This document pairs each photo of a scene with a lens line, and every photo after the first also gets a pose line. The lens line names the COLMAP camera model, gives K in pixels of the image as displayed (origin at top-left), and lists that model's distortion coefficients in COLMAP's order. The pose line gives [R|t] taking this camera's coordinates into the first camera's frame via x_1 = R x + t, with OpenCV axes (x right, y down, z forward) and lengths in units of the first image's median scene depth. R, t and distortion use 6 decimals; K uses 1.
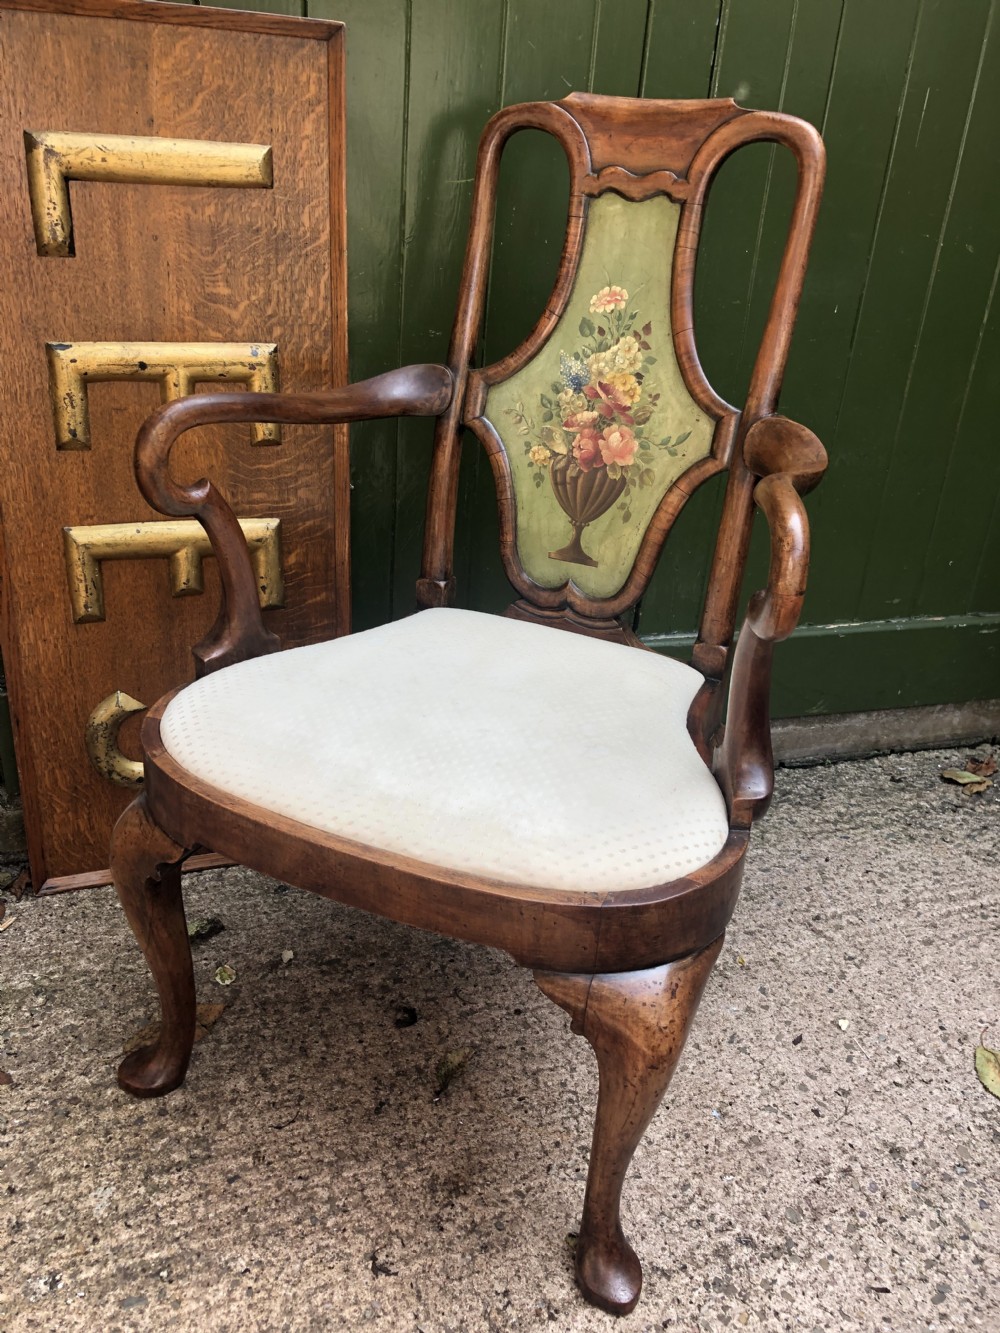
lens RADIAL K [[1085.7, 0, 510.7], [0, 1085.7, 664.0], [0, 0, 1]] dist [-0.013148, 0.069861]
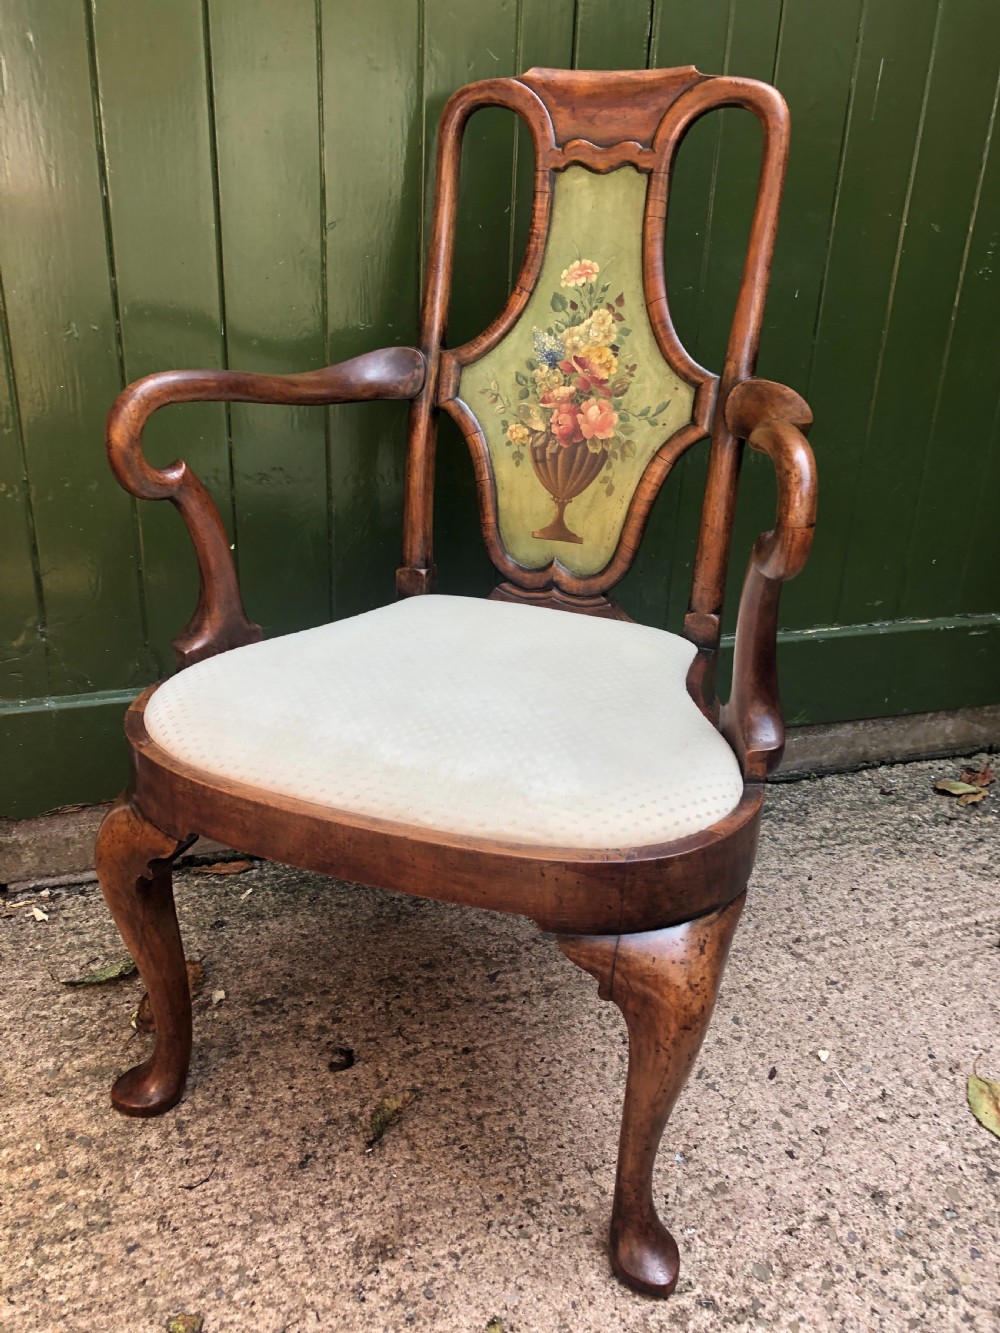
lens RADIAL K [[1084.0, 0, 521.0], [0, 1084.0, 667.3], [0, 0, 1]] dist [0.001523, 0.039771]
pose [[0.999550, -0.029089, -0.007300, 0.072929], [0.028833, 0.999038, -0.033056, 0.030366], [0.008254, 0.032831, 0.999427, 0.077700]]
